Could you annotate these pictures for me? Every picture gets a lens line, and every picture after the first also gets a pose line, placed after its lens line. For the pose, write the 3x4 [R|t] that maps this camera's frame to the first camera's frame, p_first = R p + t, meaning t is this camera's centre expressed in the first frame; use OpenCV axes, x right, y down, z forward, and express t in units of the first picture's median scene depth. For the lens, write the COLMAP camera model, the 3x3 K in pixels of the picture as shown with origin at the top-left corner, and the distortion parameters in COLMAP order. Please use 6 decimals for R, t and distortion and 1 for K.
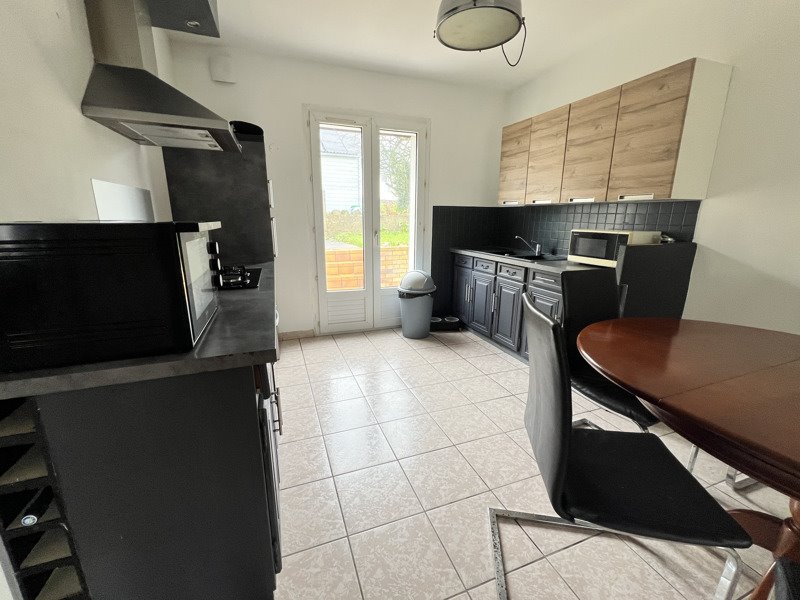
lens RADIAL K [[335.8, 0, 400.0], [0, 335.8, 300.0], [0, 0, 1]] dist [0.000520, 0.000039]
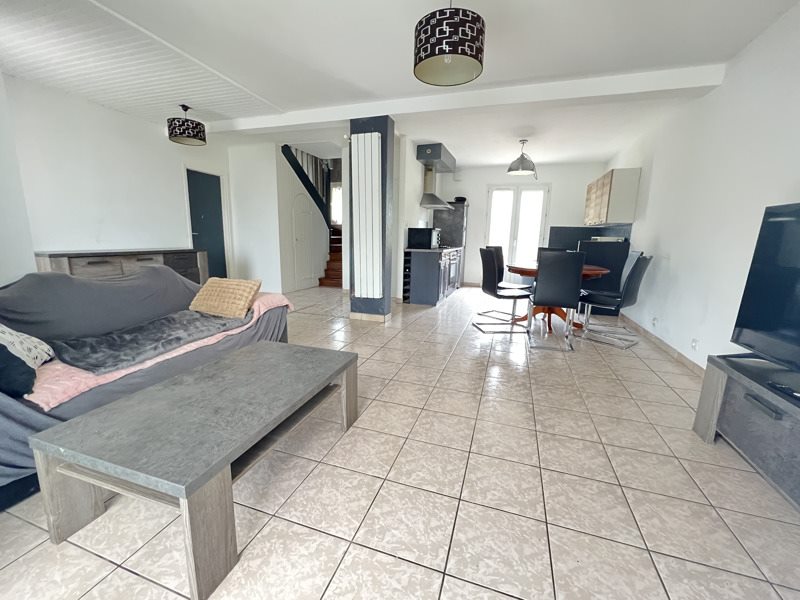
lens RADIAL K [[335.8, 0, 400.0], [0, 335.8, 300.0], [0, 0, 1]] dist [0.000520, 0.000039]
pose [[0.778730, 0.139353, -0.611686, 1.062133], [-0.176180, 0.984358, -0.000038, 0.442019], [0.602112, 0.107797, 0.791101, -1.545149]]
